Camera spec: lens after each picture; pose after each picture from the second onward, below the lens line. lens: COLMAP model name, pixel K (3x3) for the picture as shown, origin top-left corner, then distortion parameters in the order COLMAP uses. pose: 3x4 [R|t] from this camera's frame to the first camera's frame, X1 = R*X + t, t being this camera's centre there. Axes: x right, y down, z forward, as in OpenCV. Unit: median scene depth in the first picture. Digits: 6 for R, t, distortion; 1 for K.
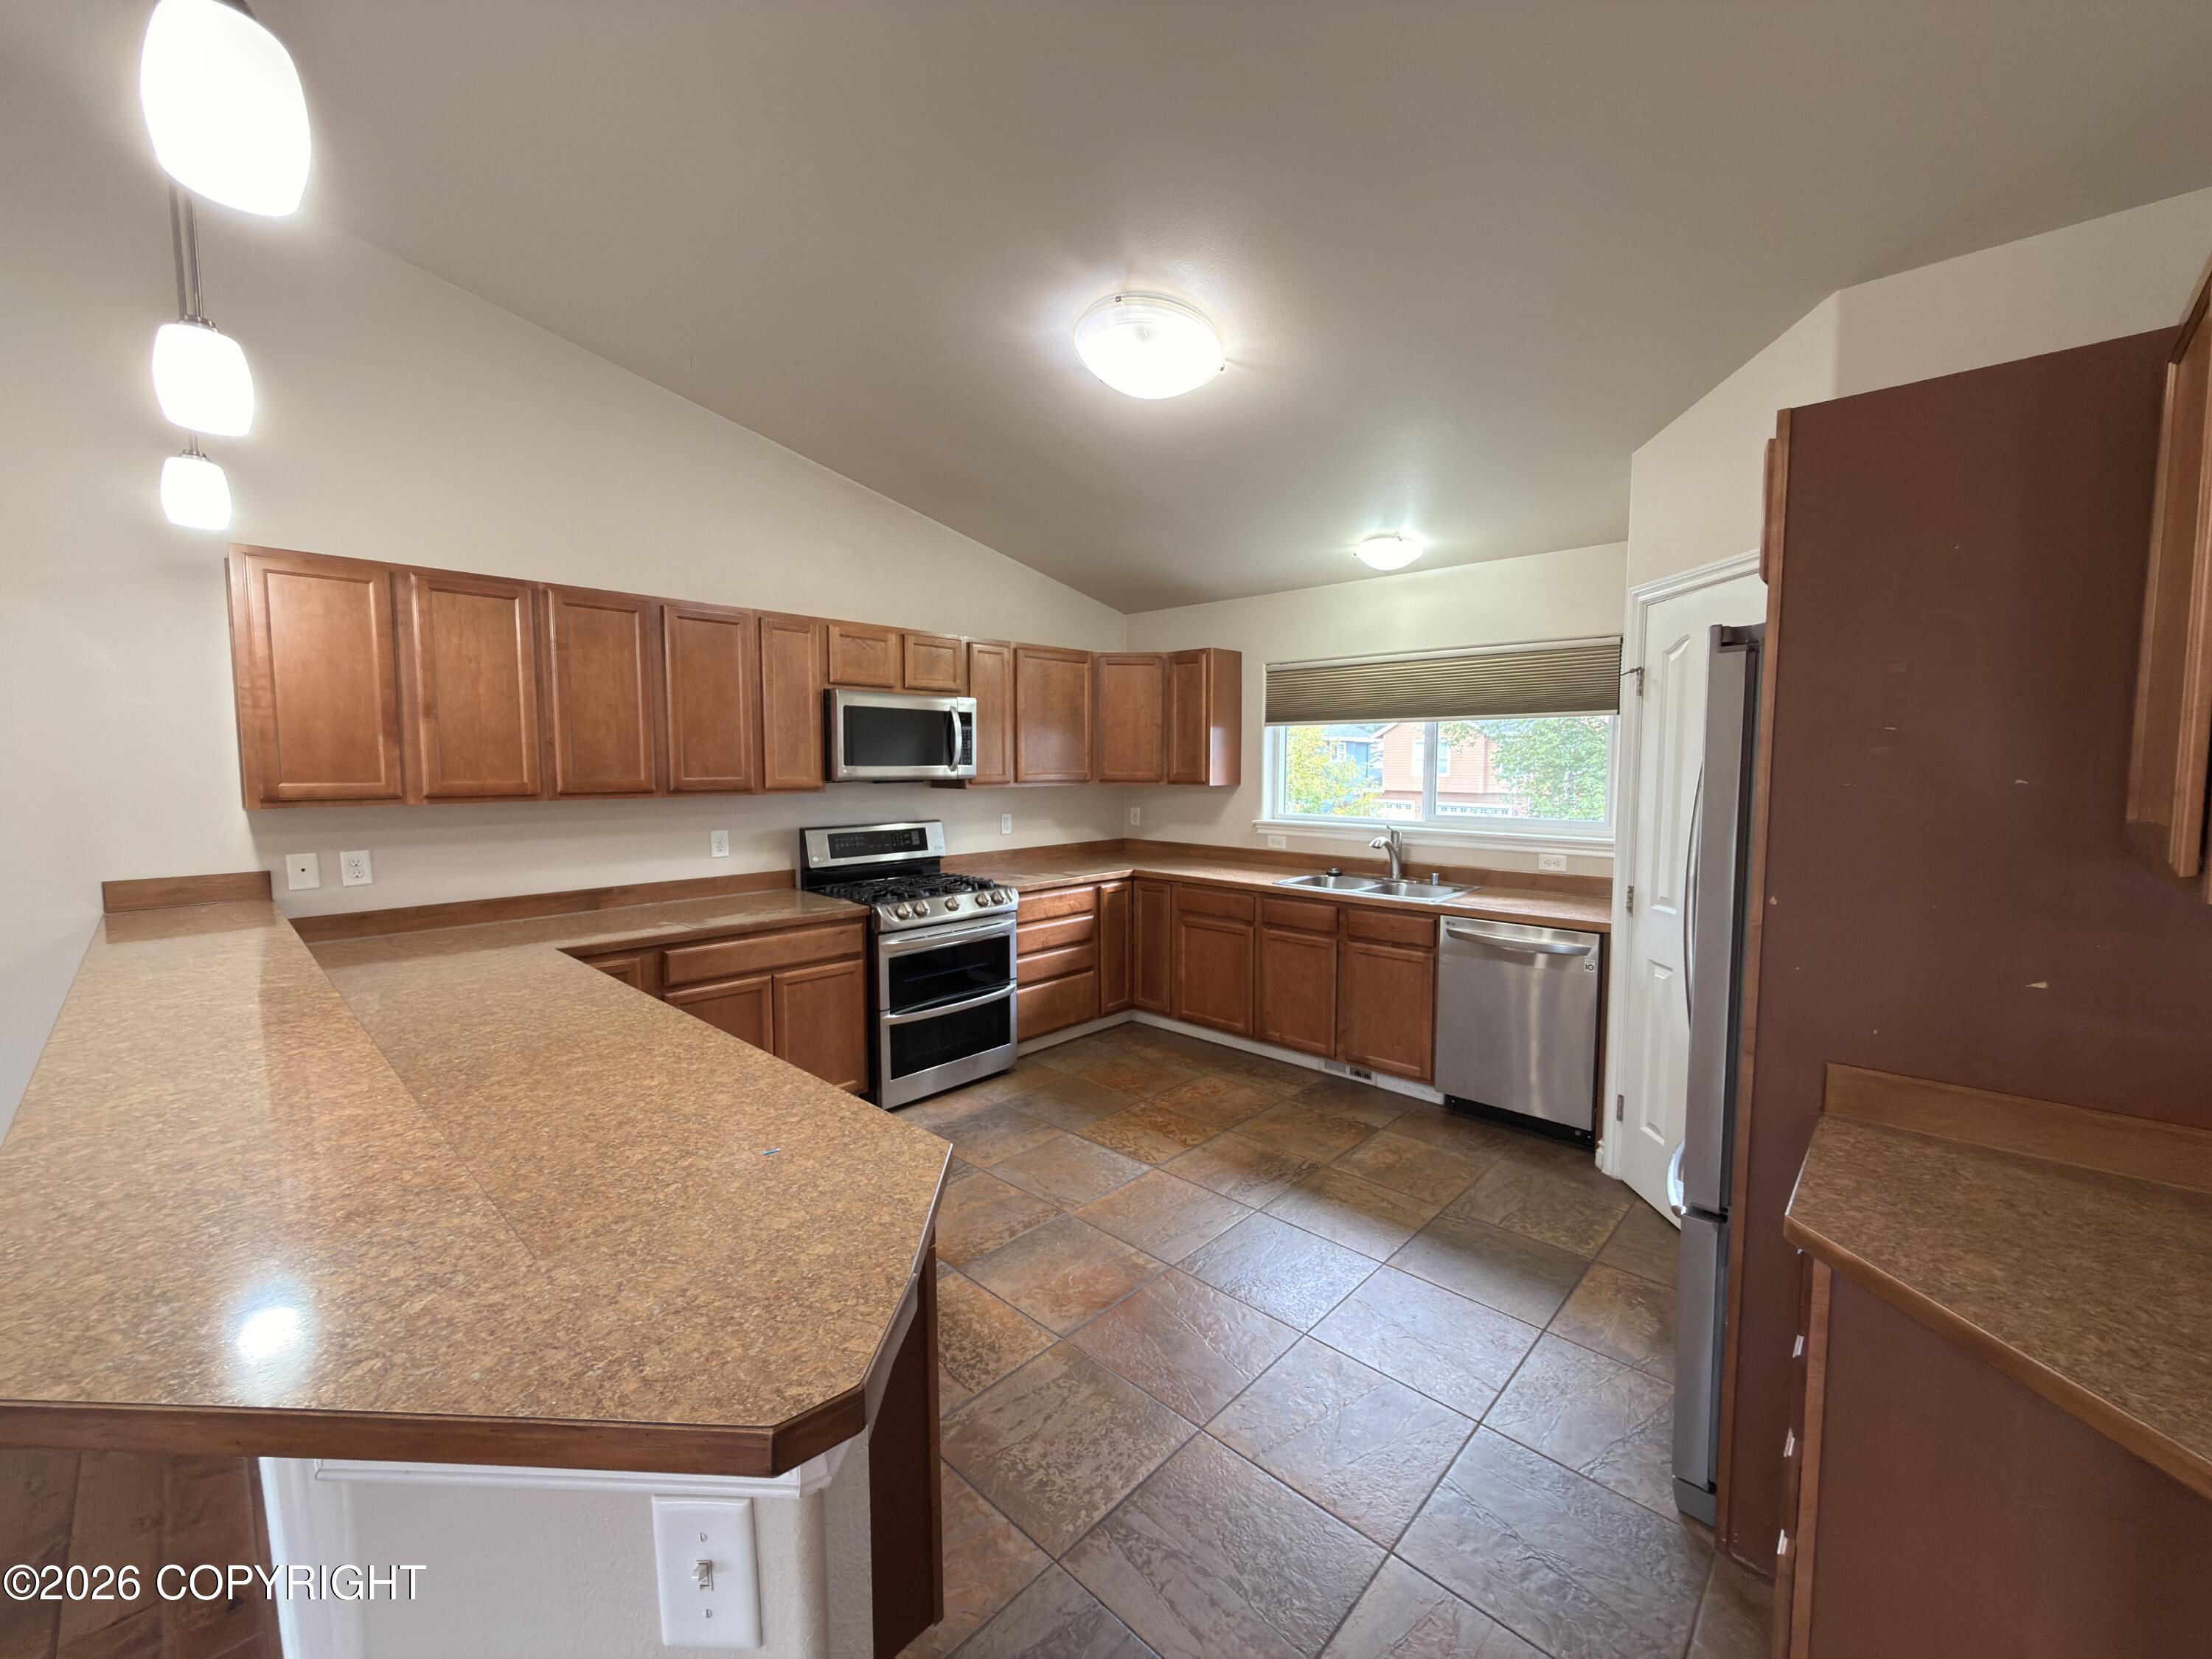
lens RADIAL K [[884.9, 0, 1099.9], [0, 884.9, 825.6], [0, 0, 1]] dist [-0.003324, -0.001474]
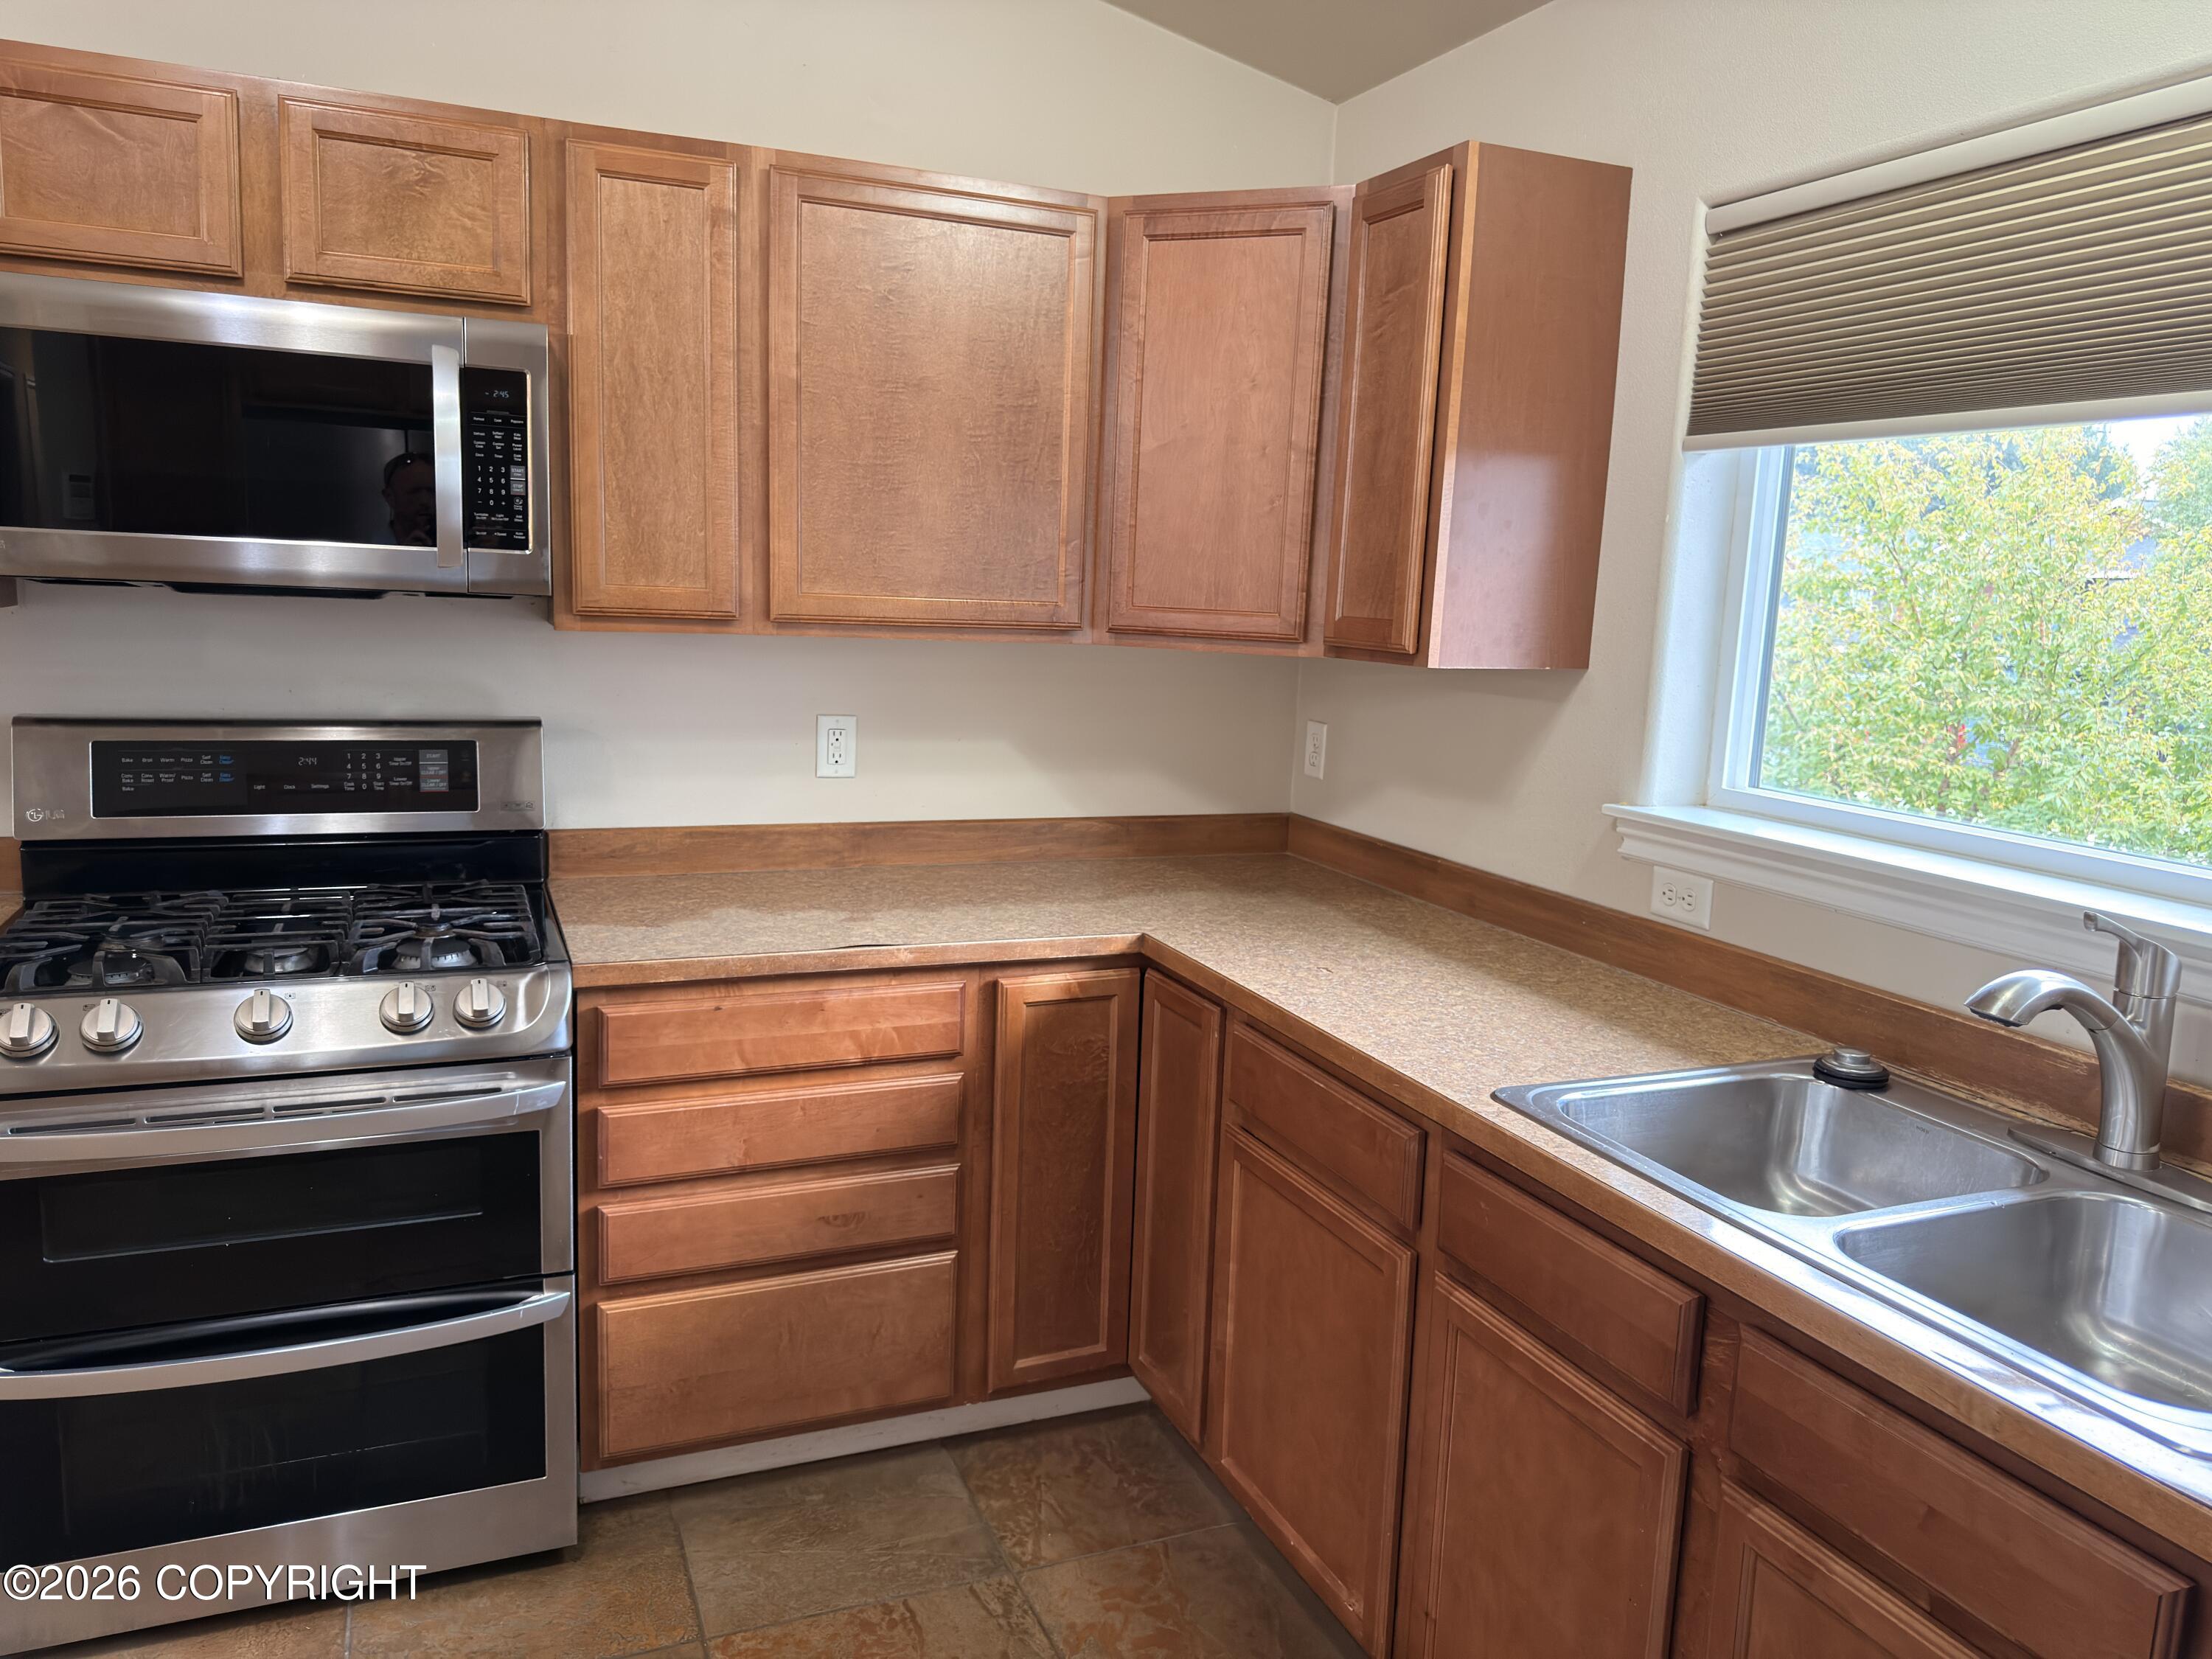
lens RADIAL K [[1573.3, 0, 1088.1], [0, 1573.3, 822.0], [0, 0, 1]] dist [0.056167, -0.074909]
pose [[0.914672, 0.098485, -0.392015, 0.228302], [-0.071448, 0.993984, 0.083008, -0.031069], [0.397832, -0.047917, 0.916206, 0.513848]]
